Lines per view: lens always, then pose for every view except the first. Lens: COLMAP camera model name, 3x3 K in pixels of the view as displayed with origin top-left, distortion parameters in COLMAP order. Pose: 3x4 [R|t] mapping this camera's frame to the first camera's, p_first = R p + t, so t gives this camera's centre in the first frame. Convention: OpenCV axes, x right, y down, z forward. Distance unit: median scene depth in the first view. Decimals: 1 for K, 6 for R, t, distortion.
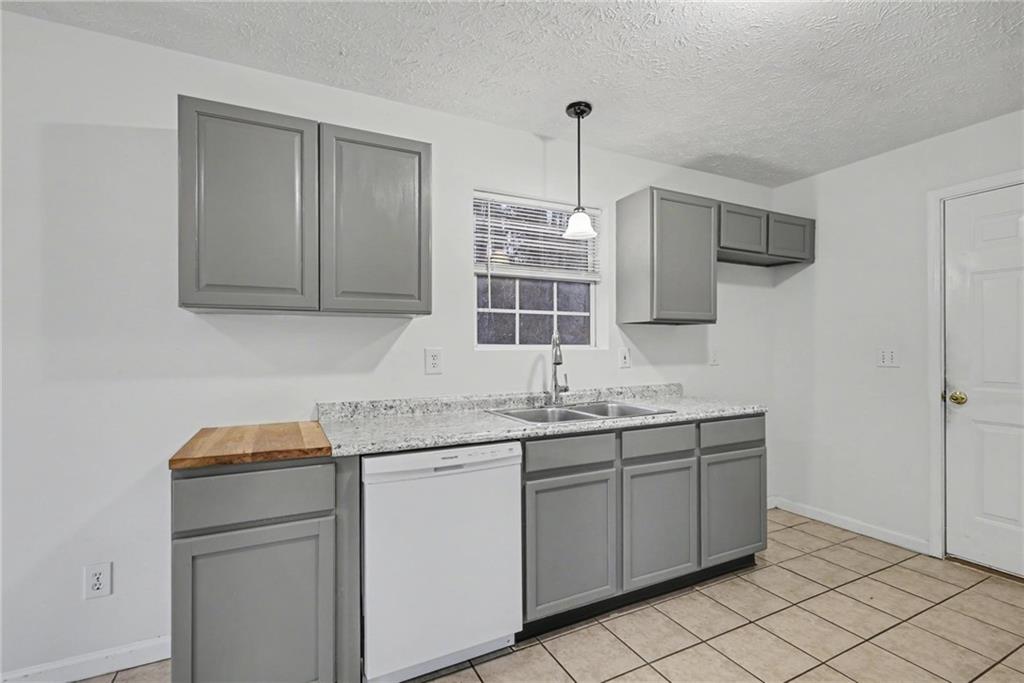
lens RADIAL K [[468.6, 0, 516.1], [0, 468.6, 345.2], [0, 0, 1]] dist [0.000861, 0.000048]
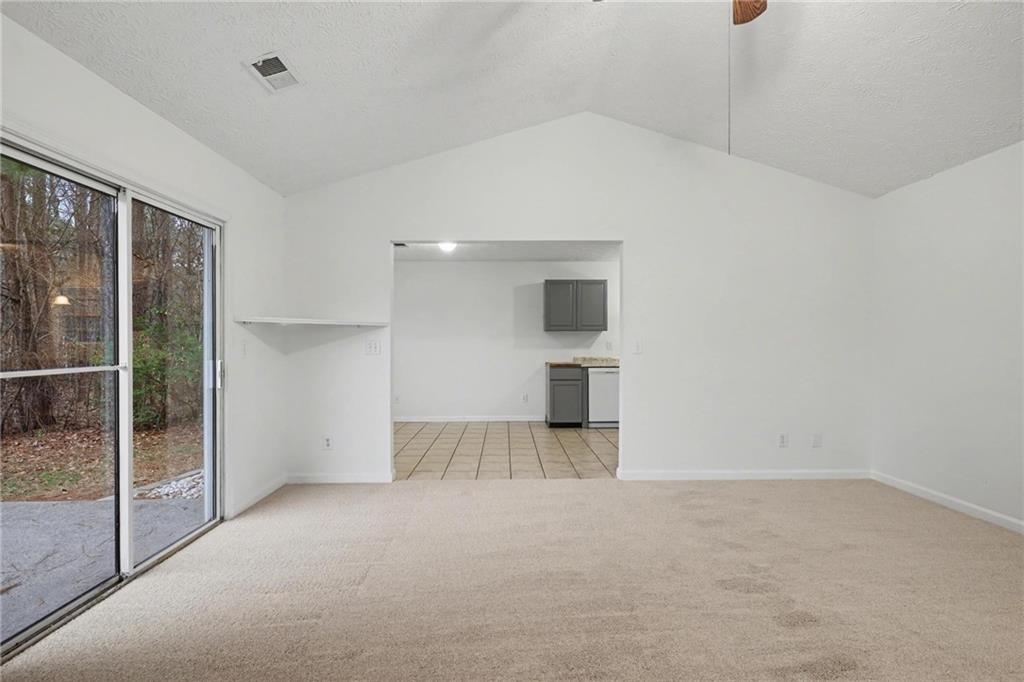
lens RADIAL K [[468.6, 0, 514.9], [0, 468.6, 342.4], [0, 0, 1]] dist [0.000861, 0.000048]
pose [[0.900938, 0.001484, -0.433946, 0.848671], [0.000546, 0.999989, 0.004555, 0.004560], [0.433948, -0.004341, 0.900928, -2.887400]]
